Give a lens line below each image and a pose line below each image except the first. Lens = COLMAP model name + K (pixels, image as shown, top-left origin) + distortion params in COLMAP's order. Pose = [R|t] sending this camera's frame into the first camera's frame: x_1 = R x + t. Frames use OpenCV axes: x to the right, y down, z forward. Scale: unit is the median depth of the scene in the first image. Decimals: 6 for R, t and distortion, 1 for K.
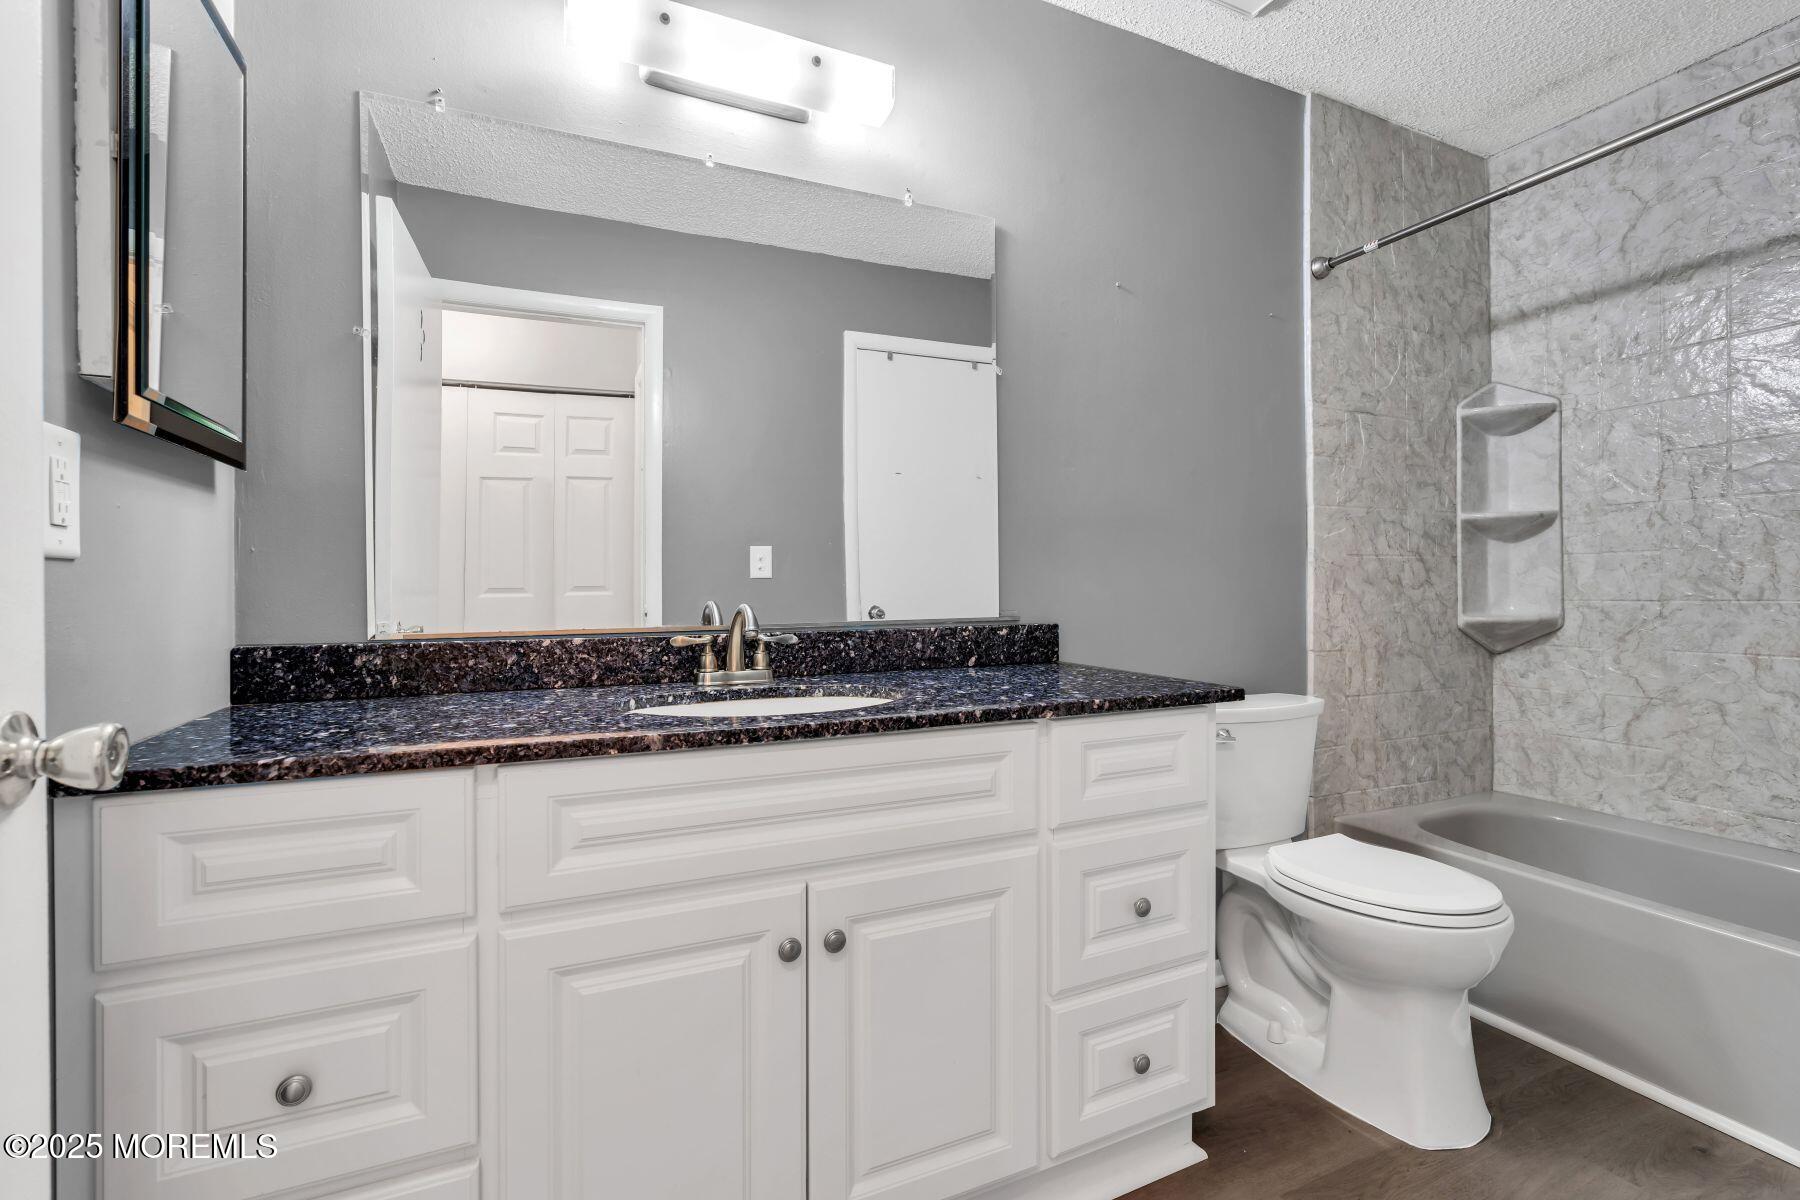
lens RADIAL K [[784.0, 0, 924.3], [0, 784.0, 590.3], [0, 0, 1]] dist [-0.000551, 0.000183]
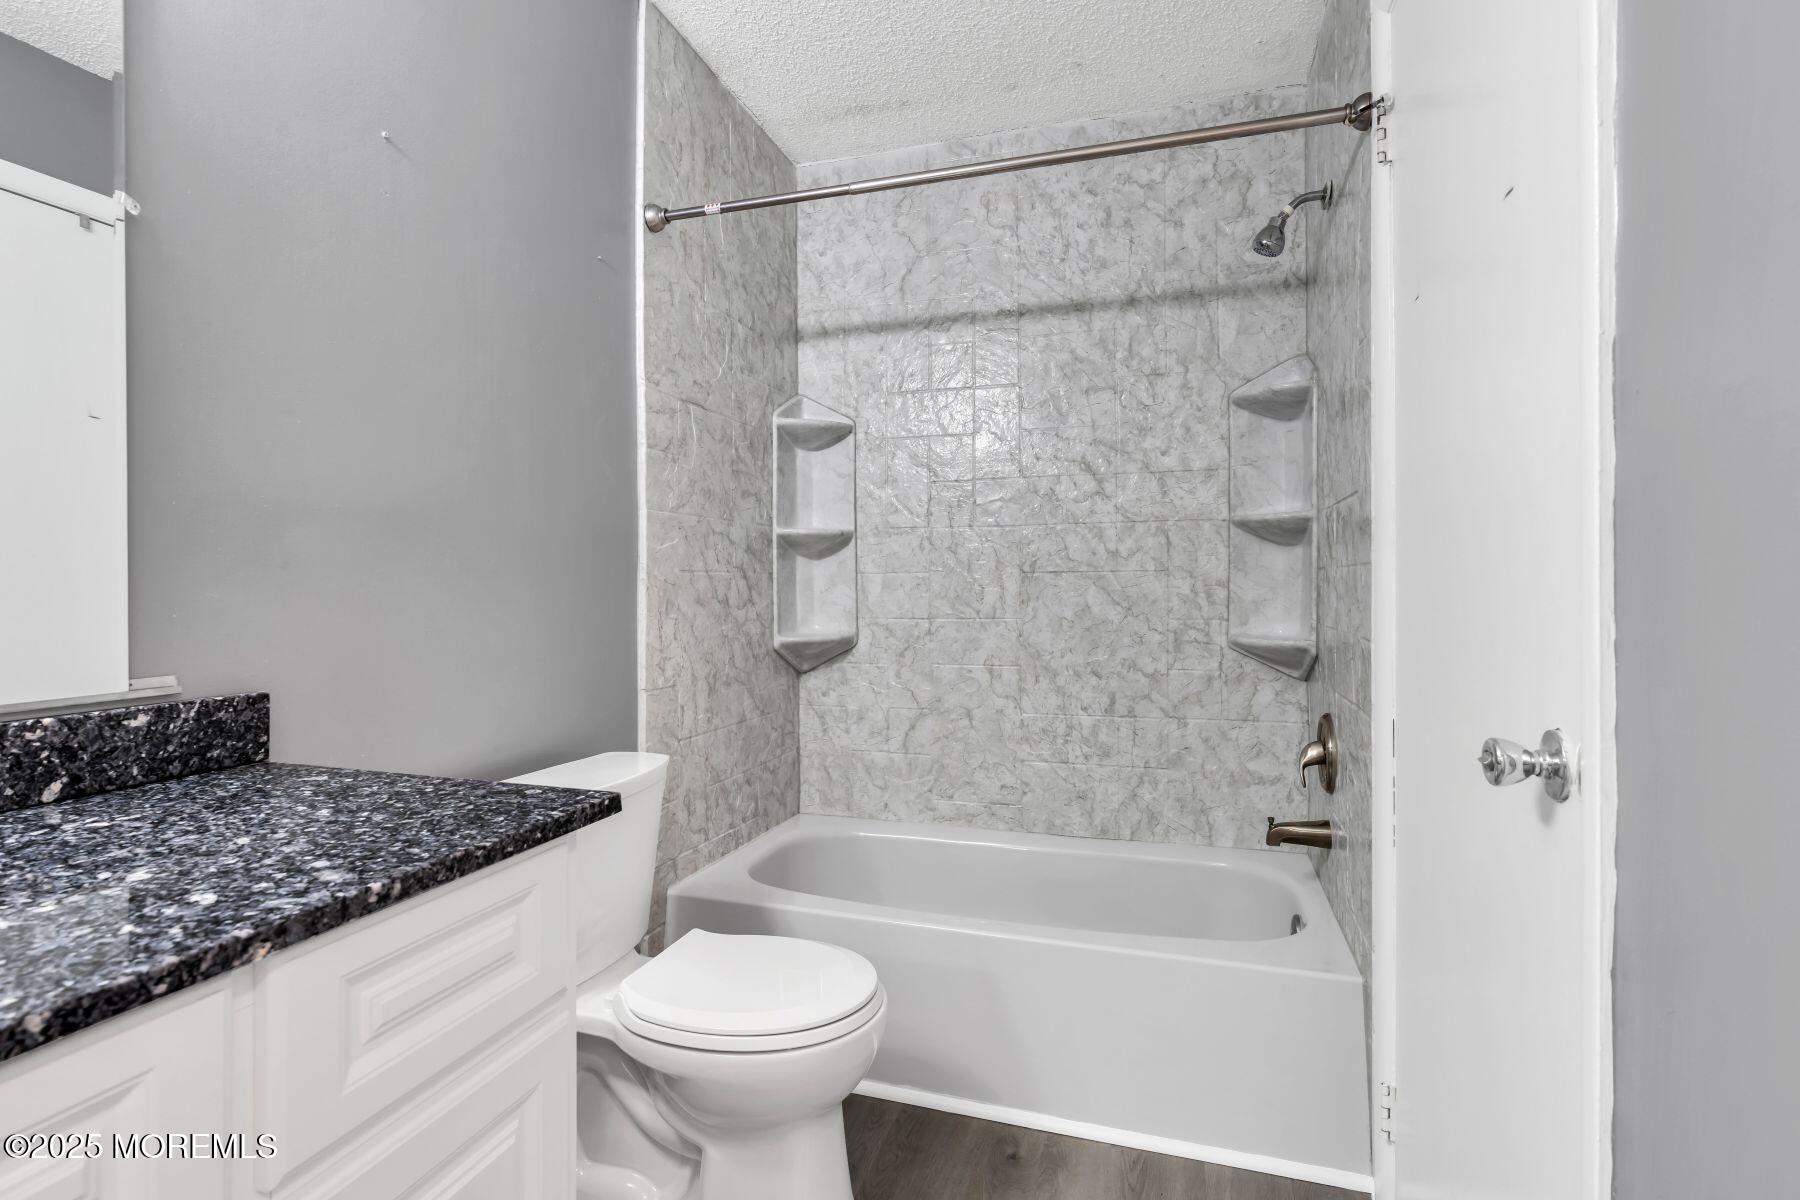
lens RADIAL K [[892.4, 0, 900.7], [0, 892.4, 591.6], [0, 0, 1]] dist [-0.003584, 0.001377]
pose [[0.696814, 0.004799, 0.717236, 0.020742], [-0.003330, 0.999988, -0.003456, -0.020472], [-0.717245, 0.000020, 0.696822, 0.167096]]
